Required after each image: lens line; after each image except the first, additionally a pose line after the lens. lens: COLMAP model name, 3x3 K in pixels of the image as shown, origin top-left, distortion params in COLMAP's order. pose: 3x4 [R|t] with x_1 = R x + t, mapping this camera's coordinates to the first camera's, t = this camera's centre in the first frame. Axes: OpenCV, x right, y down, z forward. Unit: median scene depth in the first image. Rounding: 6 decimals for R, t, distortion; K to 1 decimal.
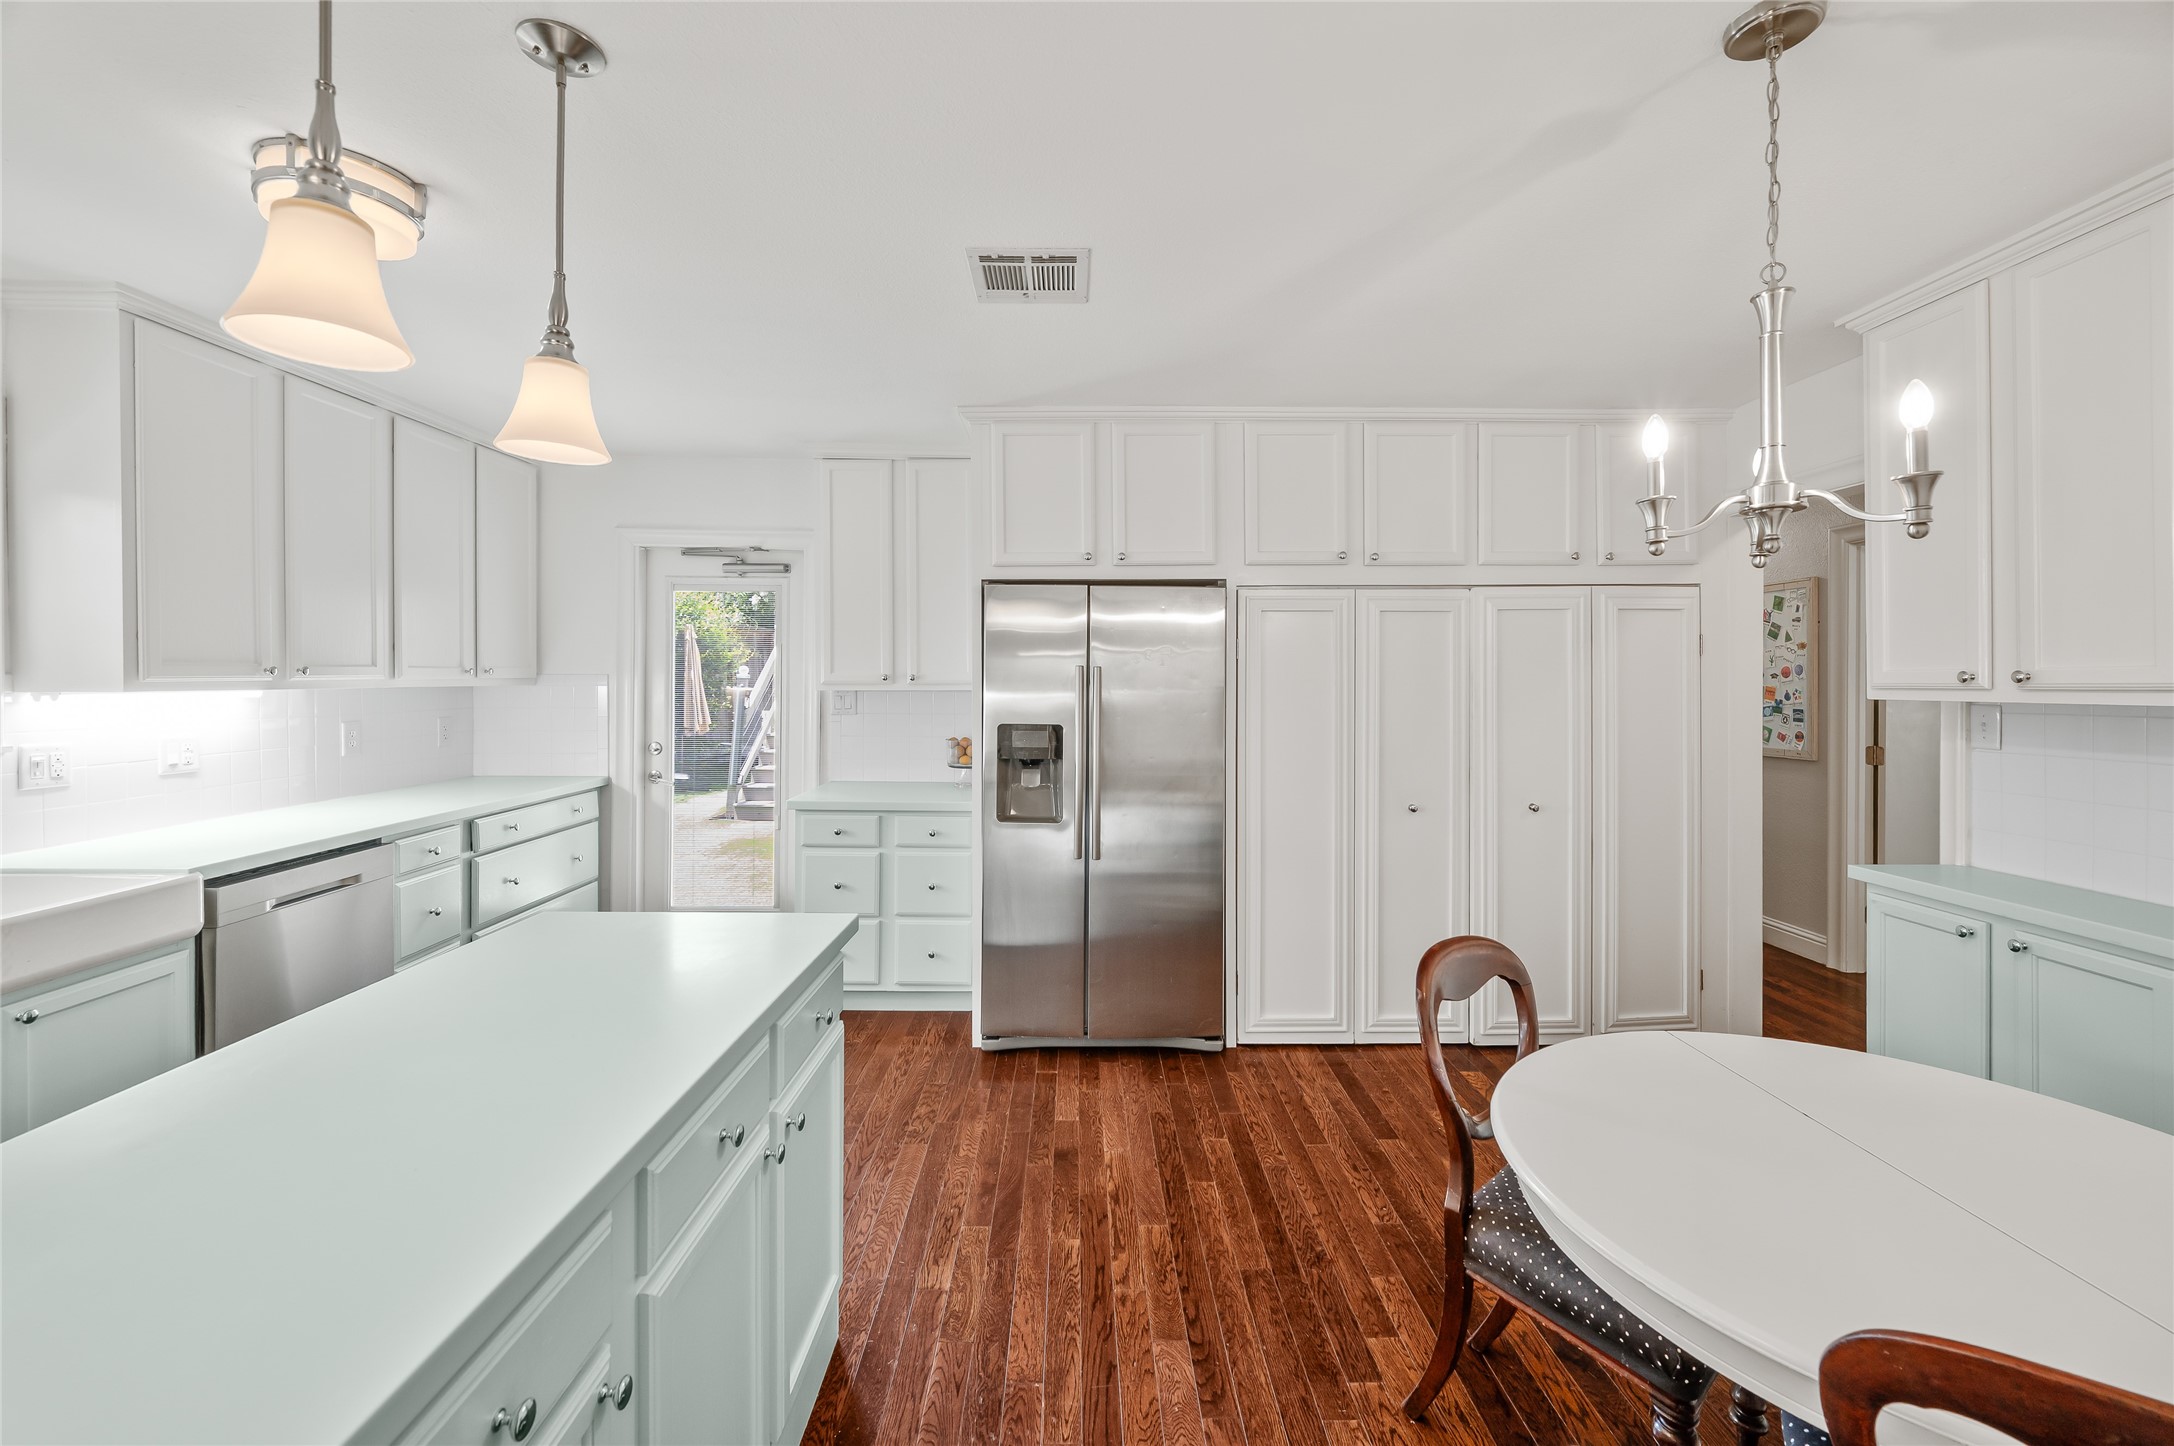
lens RADIAL K [[875.9, 0, 1081.6], [0, 875.9, 680.3], [0, 0, 1]] dist [-0.000986, -0.000684]
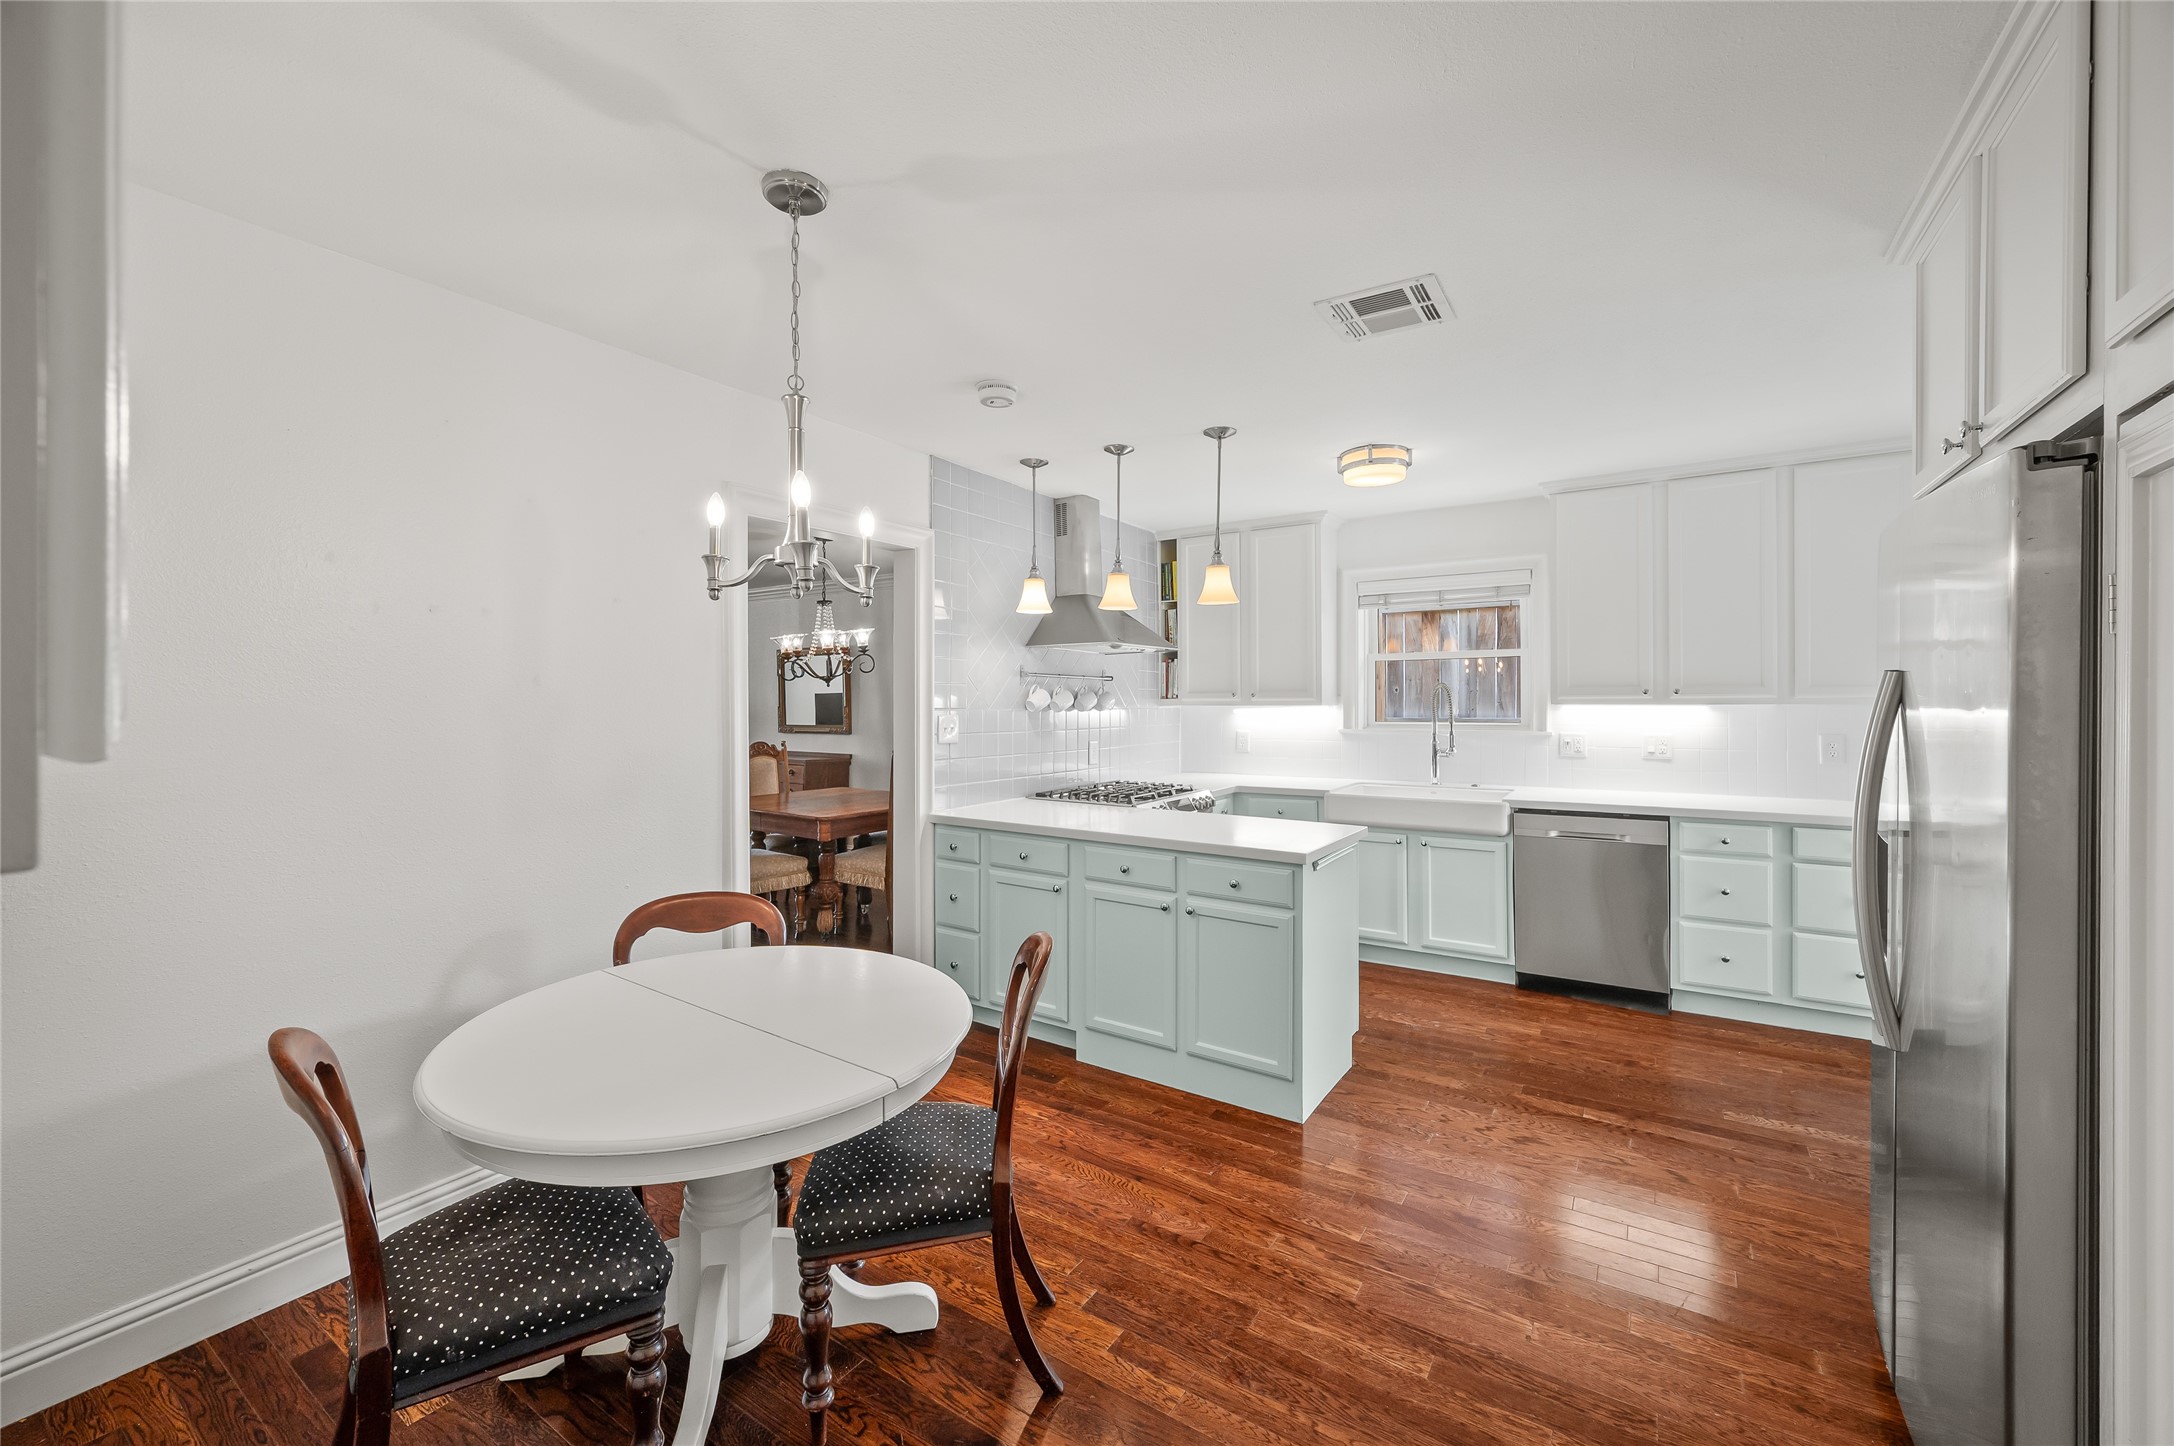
lens RADIAL K [[875.9, 0, 1090.0], [0, 875.9, 705.6], [0, 0, 1]] dist [-0.000986, -0.000684]
pose [[-0.553871, 0.005728, -0.832583, 1.008846], [-0.001430, 0.999968, 0.007831, 0.003242], [0.832601, 0.005528, -0.553845, 1.285668]]
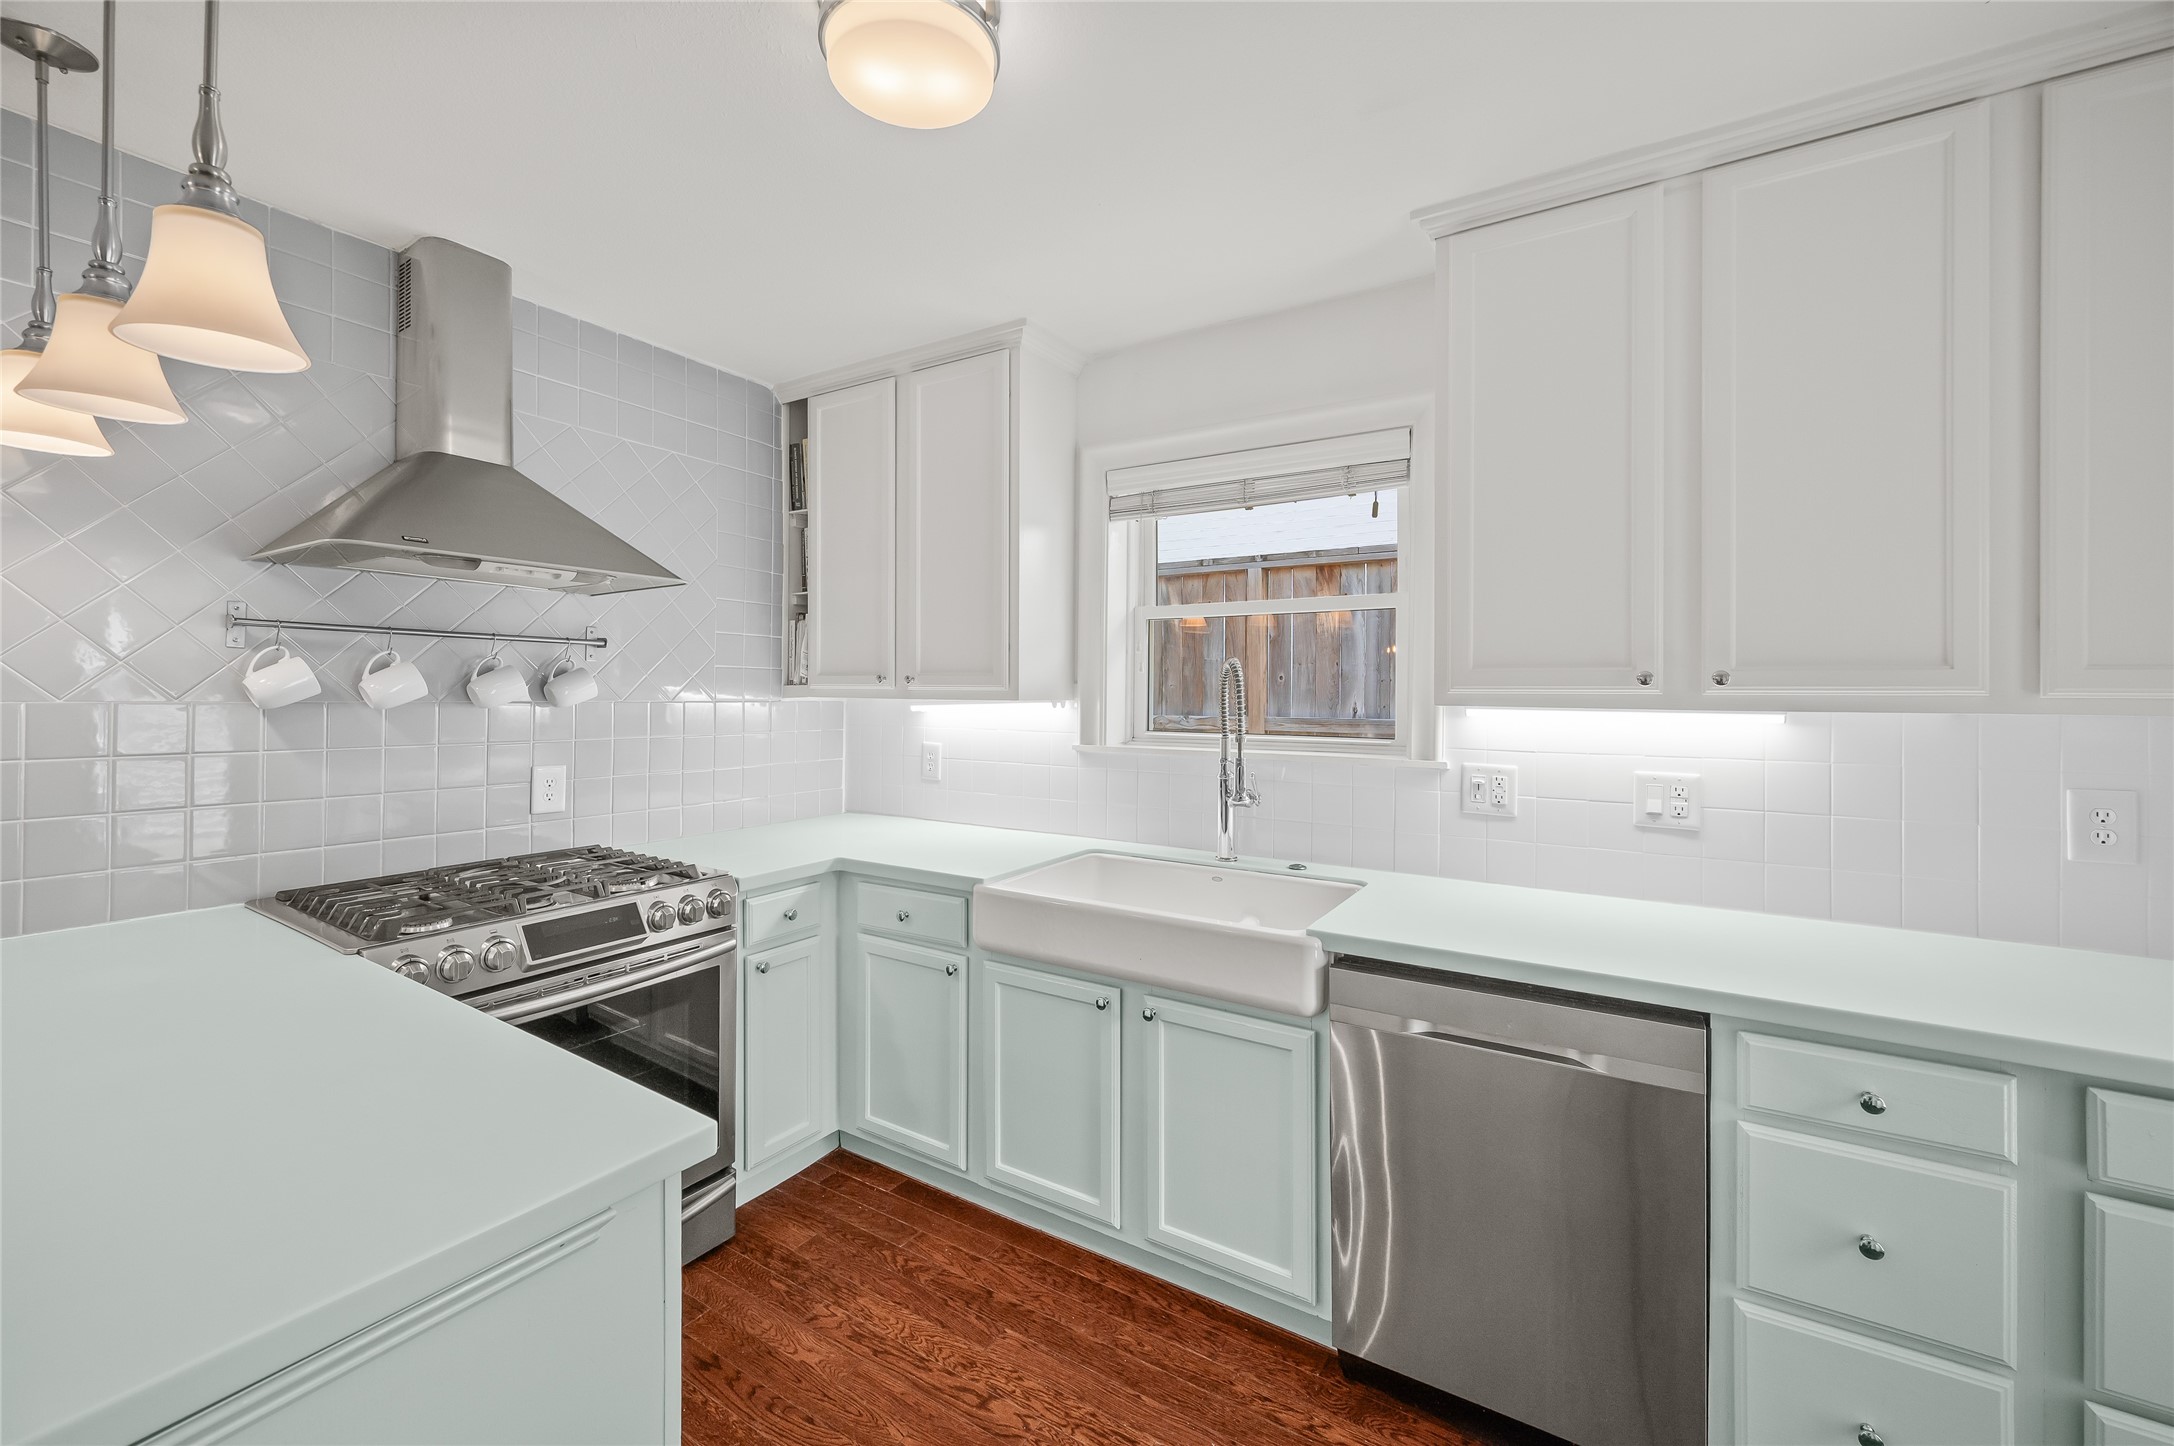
lens RADIAL K [[875.9, 0, 1092.0], [0, 875.9, 691.2], [0, 0, 1]] dist [-0.000986, -0.000684]
pose [[-0.539037, -0.004019, -0.842273, -0.249853], [-0.013499, 0.999901, 0.003868, 0.001229], [0.842174, 0.013454, -0.539038, 1.244101]]
